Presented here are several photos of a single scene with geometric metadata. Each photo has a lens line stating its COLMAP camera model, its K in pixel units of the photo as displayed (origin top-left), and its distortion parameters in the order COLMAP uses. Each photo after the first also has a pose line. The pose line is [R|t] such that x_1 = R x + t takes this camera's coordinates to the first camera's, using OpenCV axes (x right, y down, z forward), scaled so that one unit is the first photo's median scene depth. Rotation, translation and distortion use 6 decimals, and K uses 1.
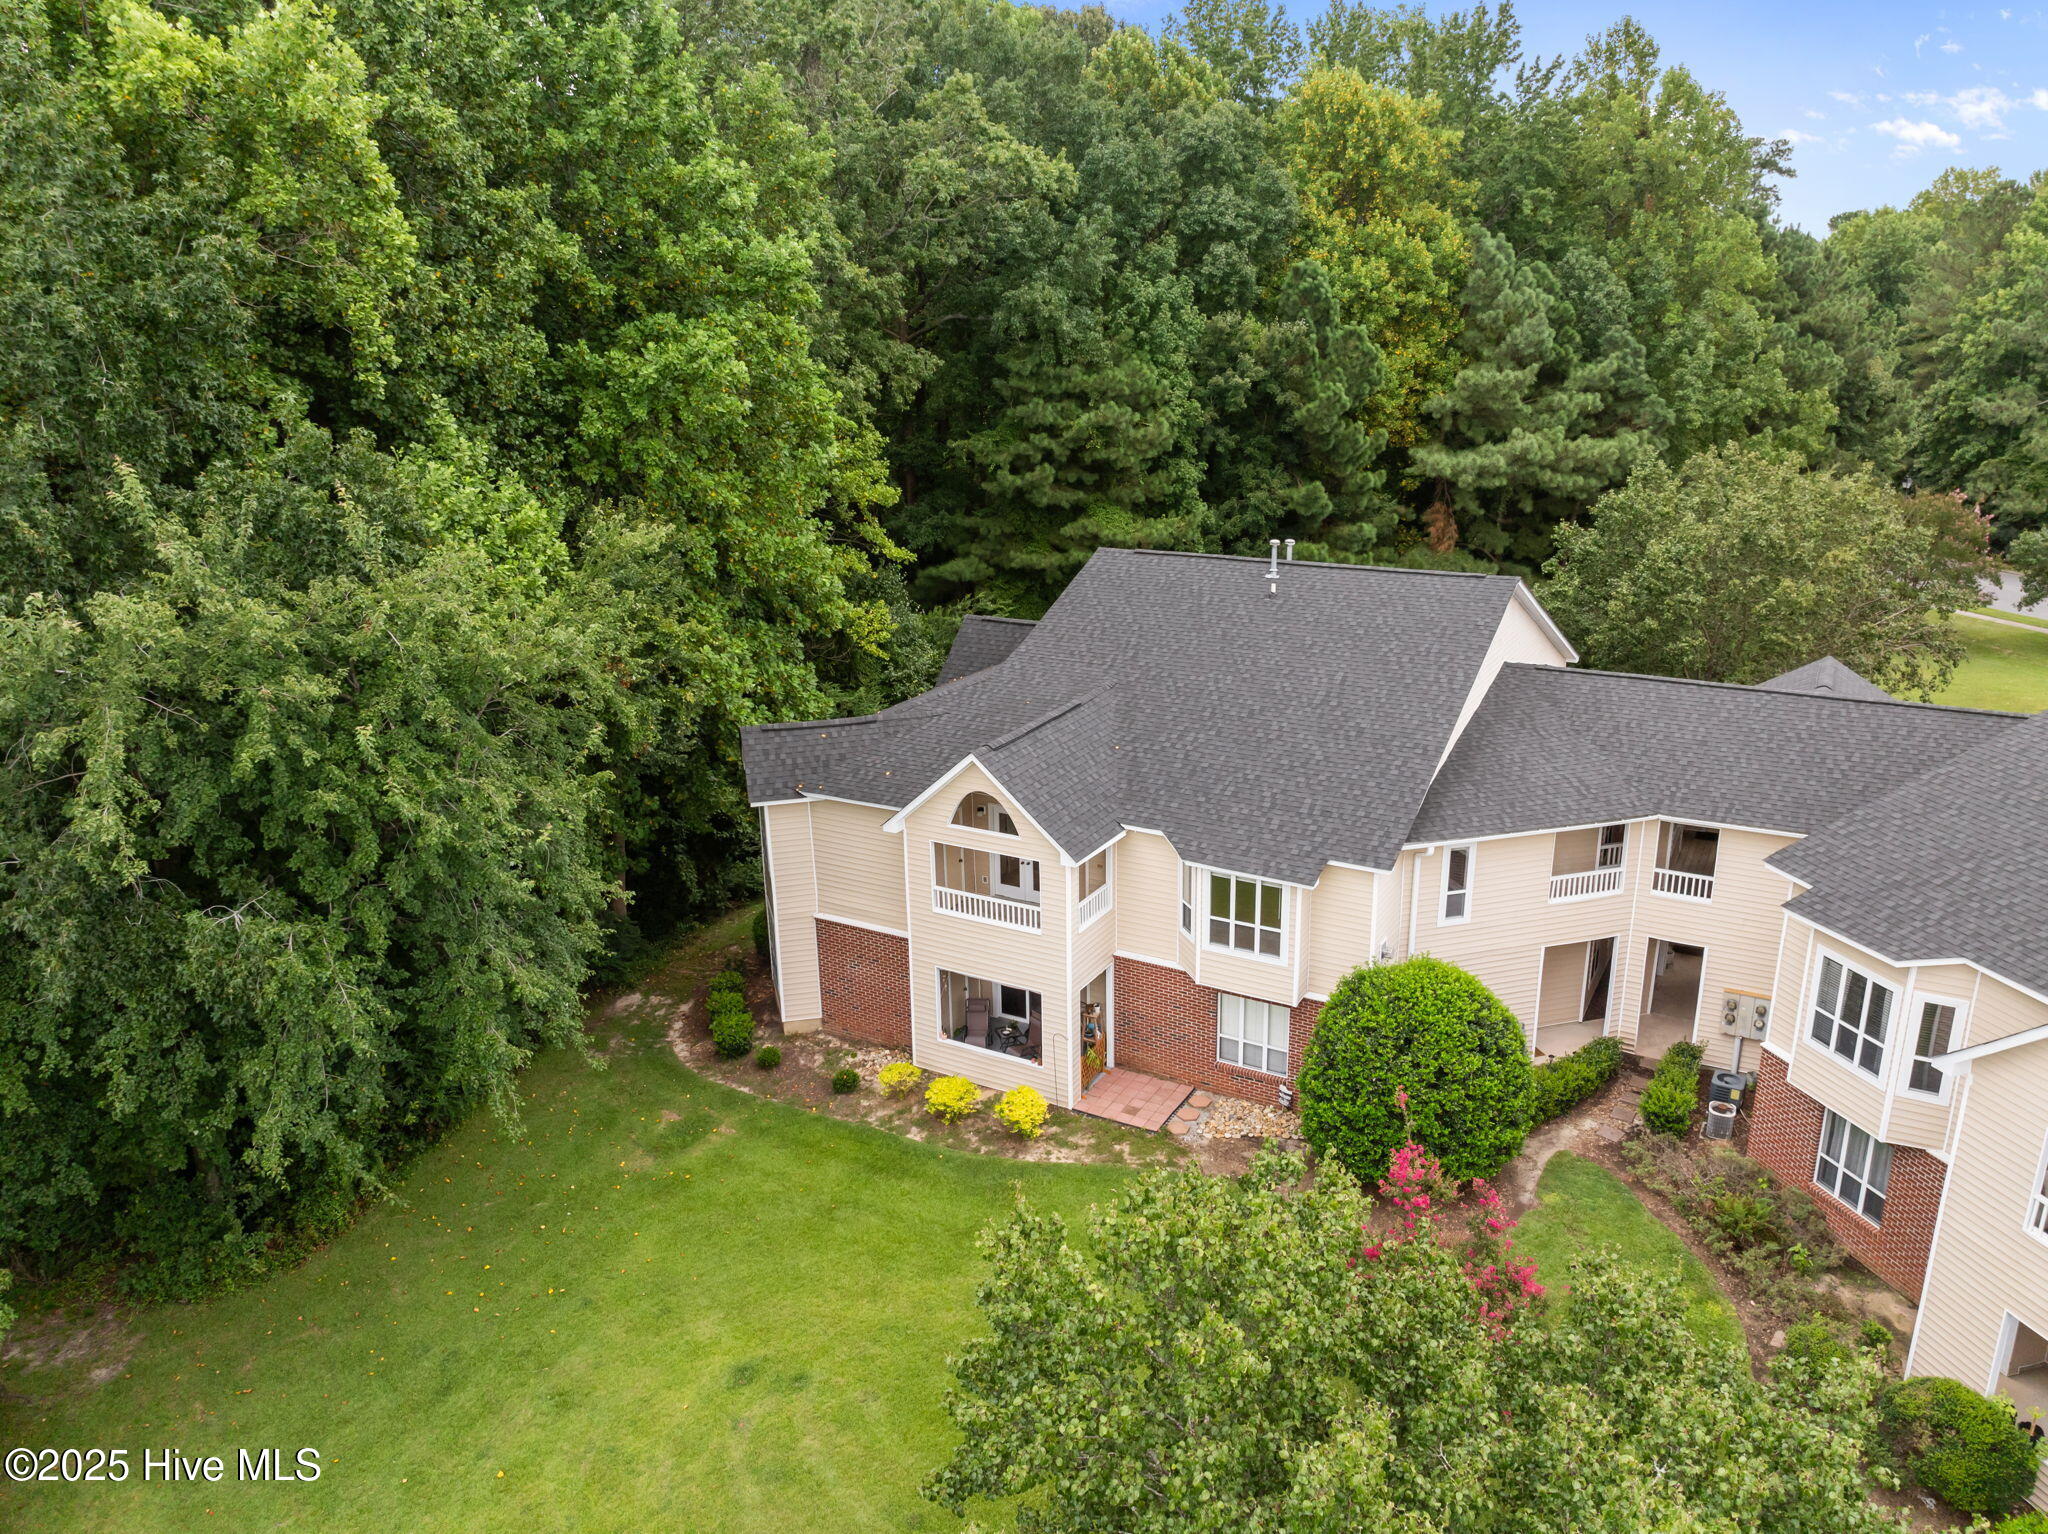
lens RADIAL K [[1462.0, 0, 1024.0], [0, 1462.0, 767.0], [0, 0, 1]] dist [-0.036458, -0.002291]
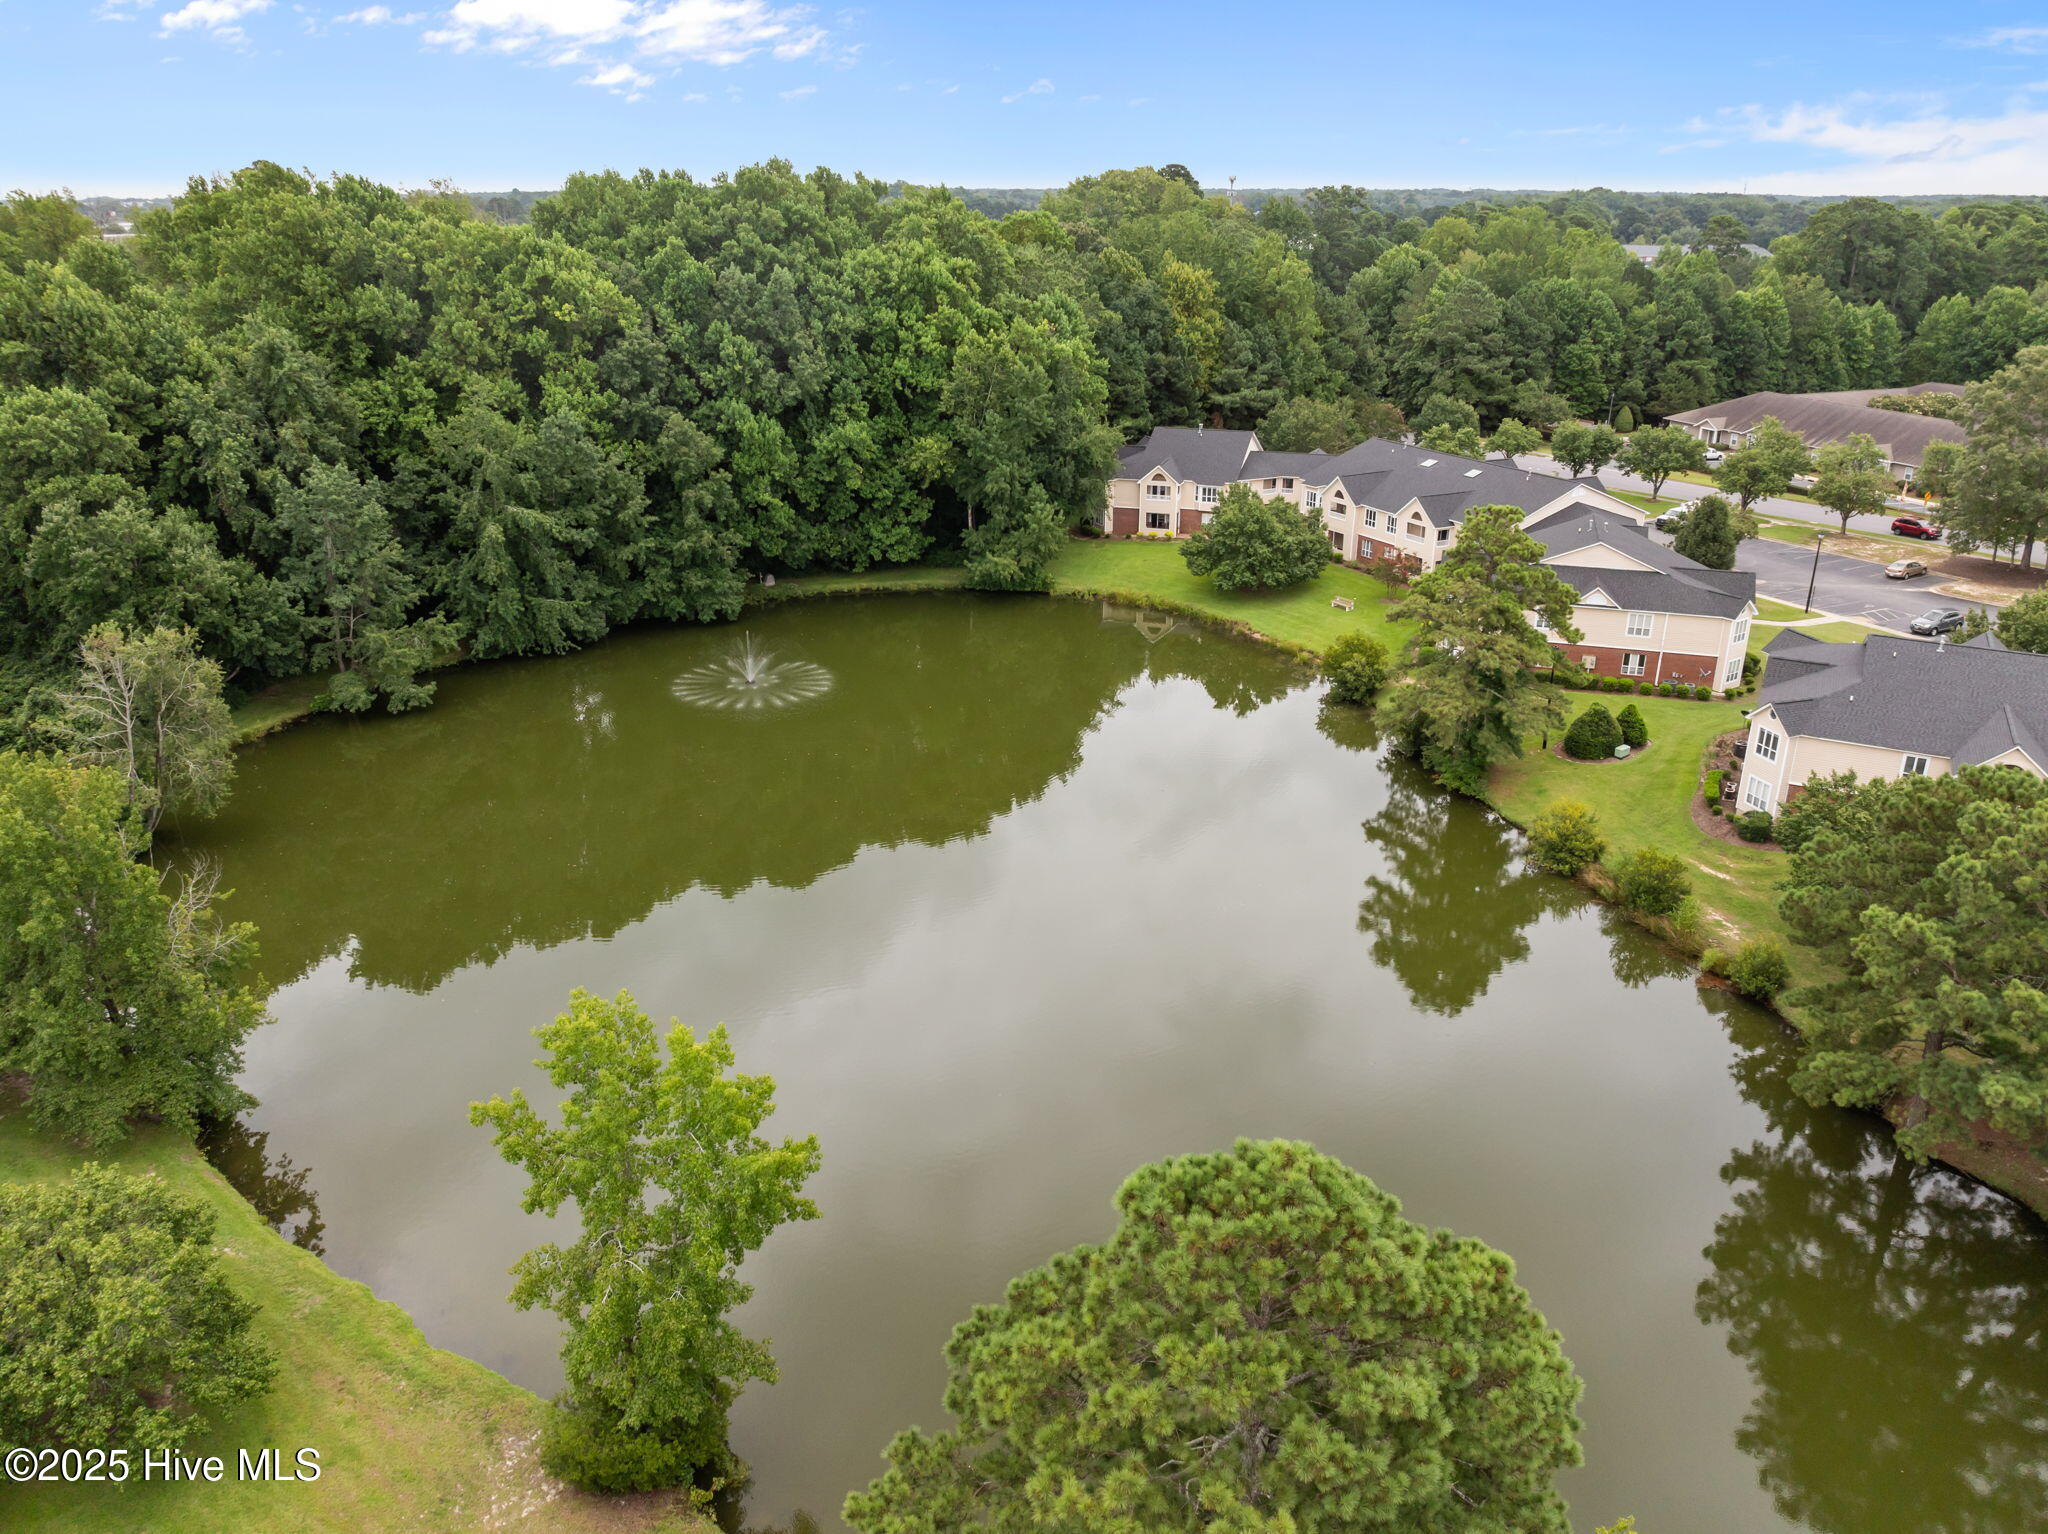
lens RADIAL K [[1462.0, 0, 1024.0], [0, 1462.0, 767.0], [0, 0, 1]] dist [-0.036458, -0.002291]
pose [[0.976939, -0.061523, 0.204465, -0.818305], [0.047133, 0.996105, 0.074522, 0.326778], [-0.208253, -0.063166, 0.976033, -2.032390]]
